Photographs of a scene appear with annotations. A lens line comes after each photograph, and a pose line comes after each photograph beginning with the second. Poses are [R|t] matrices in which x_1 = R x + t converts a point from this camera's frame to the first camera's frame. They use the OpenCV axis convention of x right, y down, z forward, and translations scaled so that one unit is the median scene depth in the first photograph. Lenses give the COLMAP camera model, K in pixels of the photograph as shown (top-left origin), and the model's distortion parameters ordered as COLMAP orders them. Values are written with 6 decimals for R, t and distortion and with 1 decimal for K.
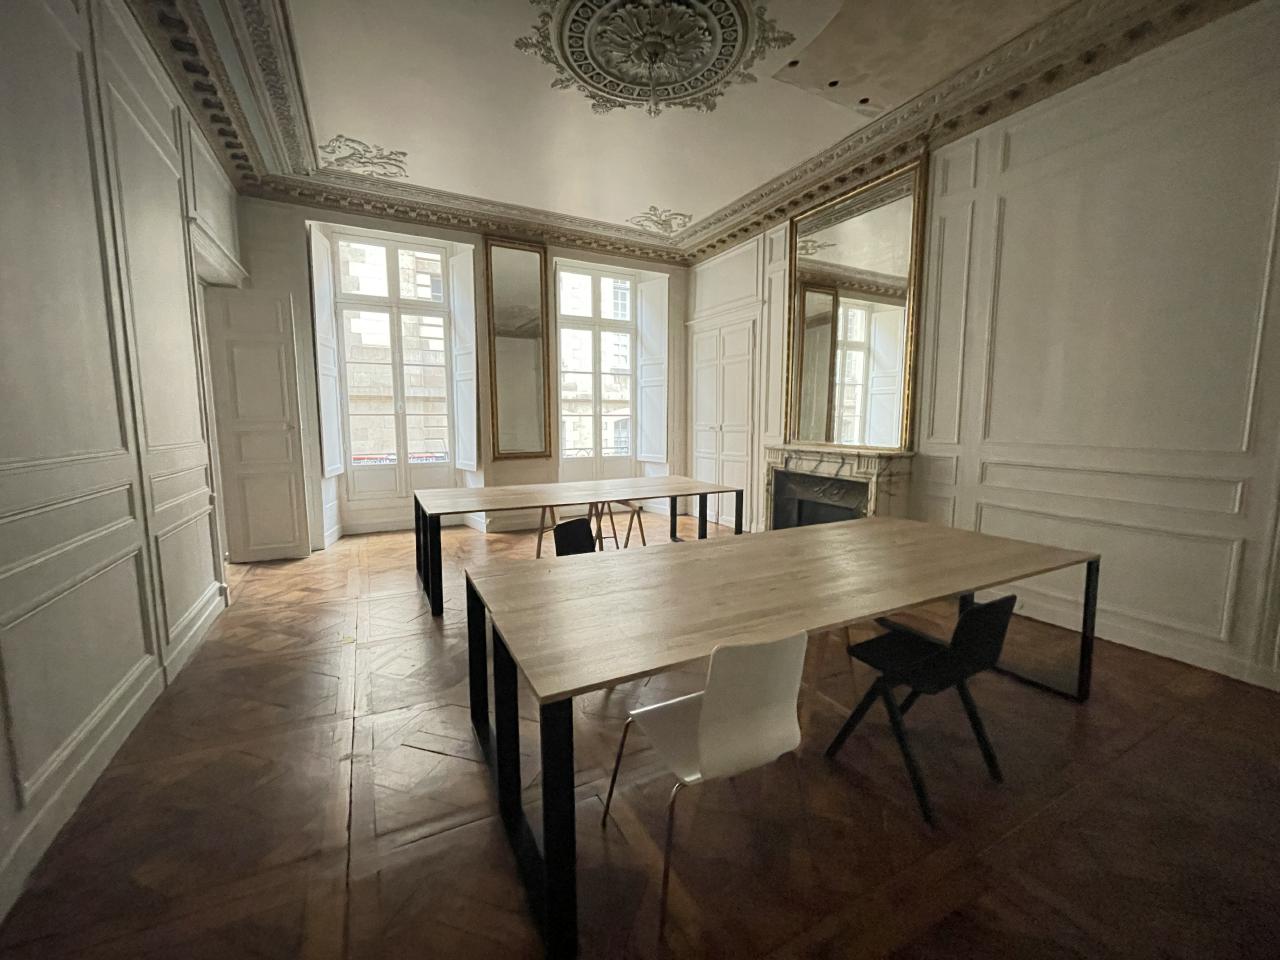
lens RADIAL K [[509.1, 0, 639.5], [0, 509.1, 477.3], [0, 0, 1]] dist [0.000007, 0.000011]
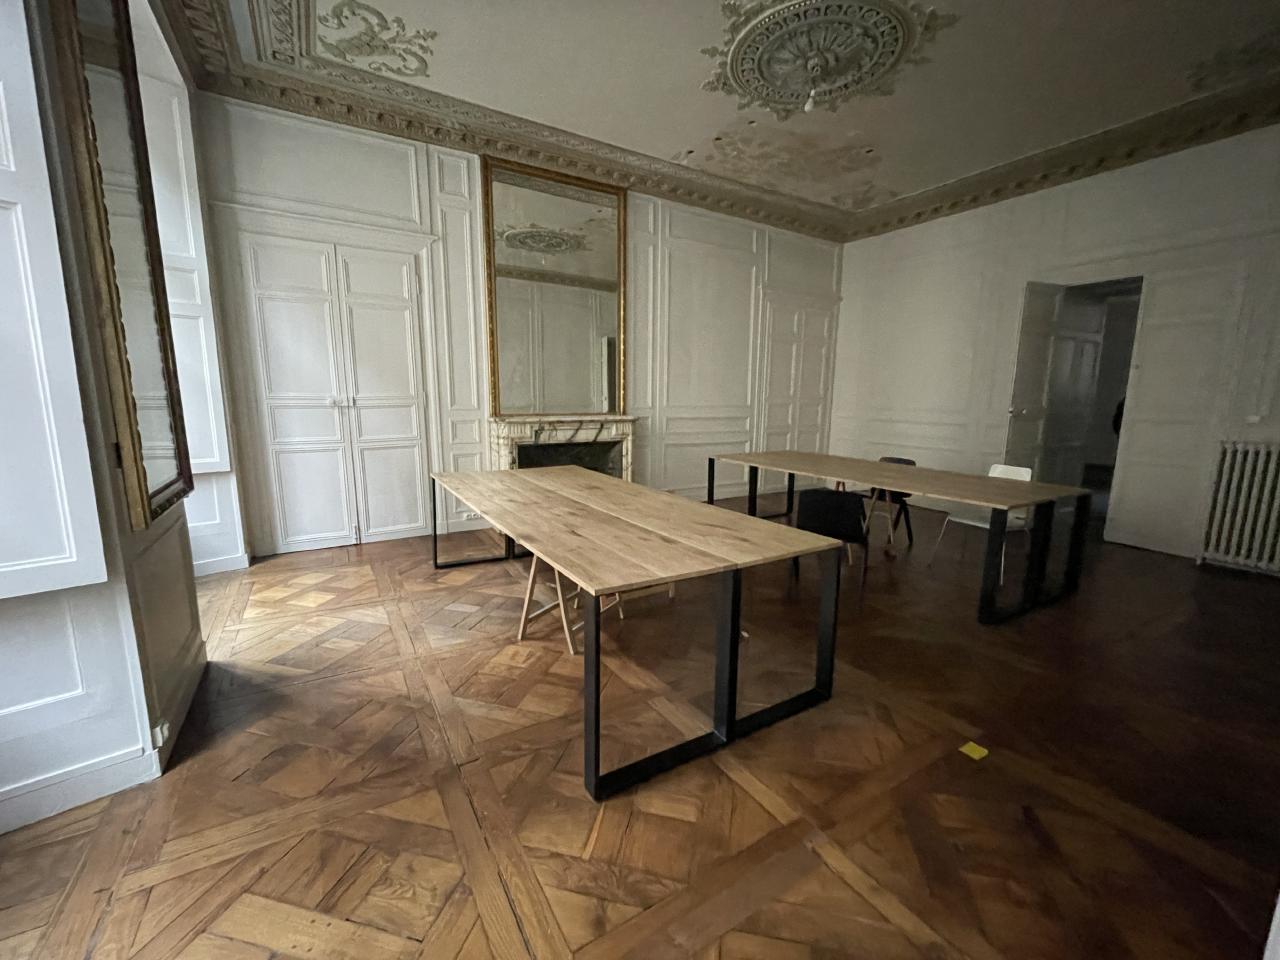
lens RADIAL K [[509.1, 0, 639.5], [0, 509.1, 477.3], [0, 0, 1]] dist [0.000007, 0.000011]
pose [[-0.054696, -0.160353, 0.985543, -0.690109], [0.105657, 0.980550, 0.165404, -0.090821], [-0.992897, 0.113177, -0.036690, 0.860656]]
